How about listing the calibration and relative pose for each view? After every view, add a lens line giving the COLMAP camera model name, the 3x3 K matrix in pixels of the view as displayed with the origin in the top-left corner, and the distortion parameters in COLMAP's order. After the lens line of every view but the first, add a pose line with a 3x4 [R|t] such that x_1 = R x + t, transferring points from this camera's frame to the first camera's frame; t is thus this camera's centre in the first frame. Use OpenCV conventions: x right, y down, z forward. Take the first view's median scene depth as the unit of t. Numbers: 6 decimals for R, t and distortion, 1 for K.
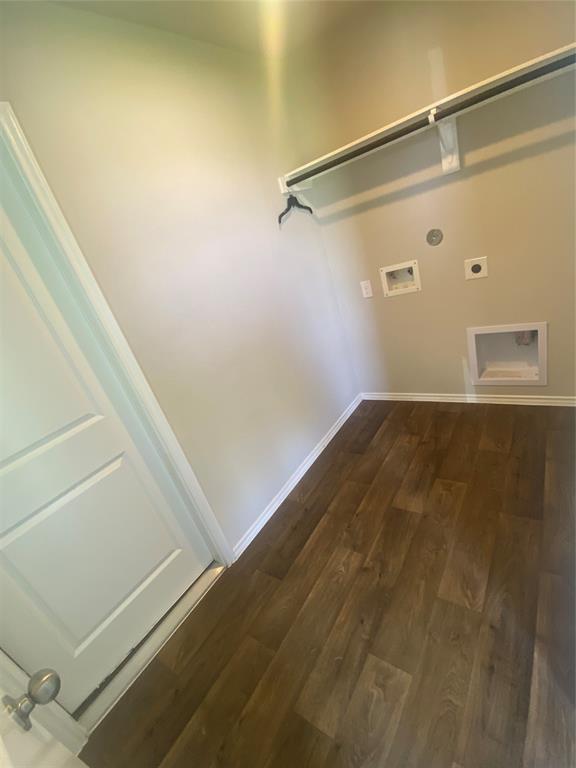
lens RADIAL K [[339.4, 0, 288.0], [0, 339.4, 384.0], [0, 0, 1]] dist [0.000953, -0.013984]
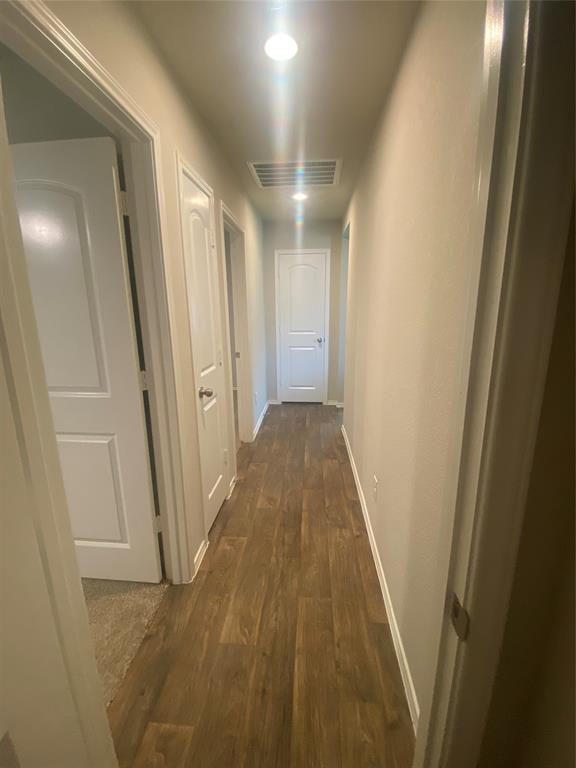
lens RADIAL K [[339.4, 0, 288.0], [0, 339.4, 384.0], [0, 0, 1]] dist [0.000953, -0.013984]
pose [[0.819774, 0.167345, 0.547692, -0.098681], [-0.034345, 0.968999, -0.244668, 0.083075], [-0.571656, 0.181762, 0.800107, -0.124787]]
